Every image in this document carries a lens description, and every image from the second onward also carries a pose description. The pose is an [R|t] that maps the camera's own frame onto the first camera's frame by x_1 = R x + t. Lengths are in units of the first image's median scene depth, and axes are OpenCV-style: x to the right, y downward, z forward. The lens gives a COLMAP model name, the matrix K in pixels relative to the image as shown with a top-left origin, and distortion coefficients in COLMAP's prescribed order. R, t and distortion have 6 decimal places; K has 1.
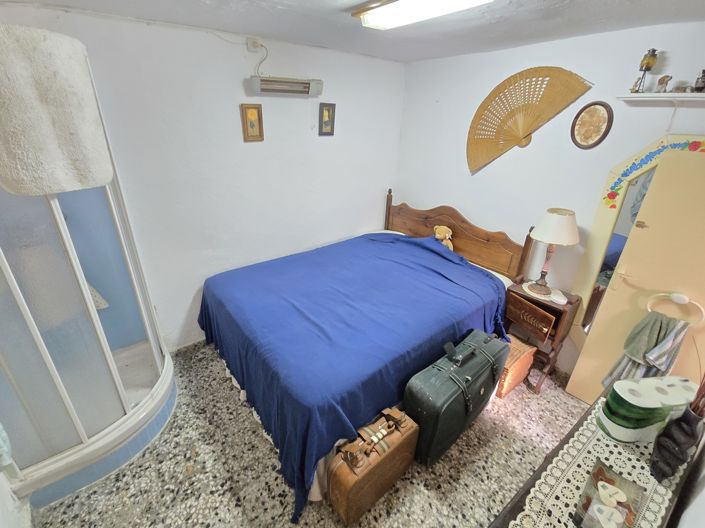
lens RADIAL K [[322.7, 0, 348.7], [0, 322.7, 264.6], [0, 0, 1]] dist [0.003827, 0.000581]
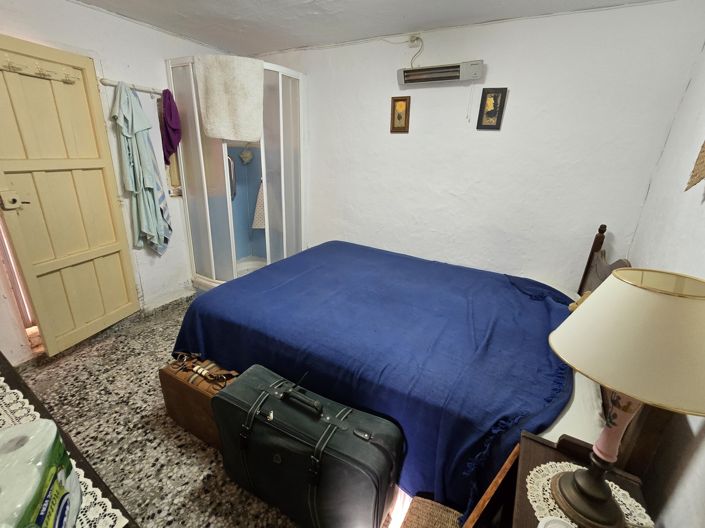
lens RADIAL K [[322.7, 0, 347.0], [0, 322.7, 260.9], [0, 0, 1]] dist [0.003827, 0.000581]
pose [[0.347294, 0.308354, -0.885610, 0.769804], [-0.429706, 0.891737, 0.141978, -0.095897], [0.833510, 0.331243, 0.442197, 0.586727]]
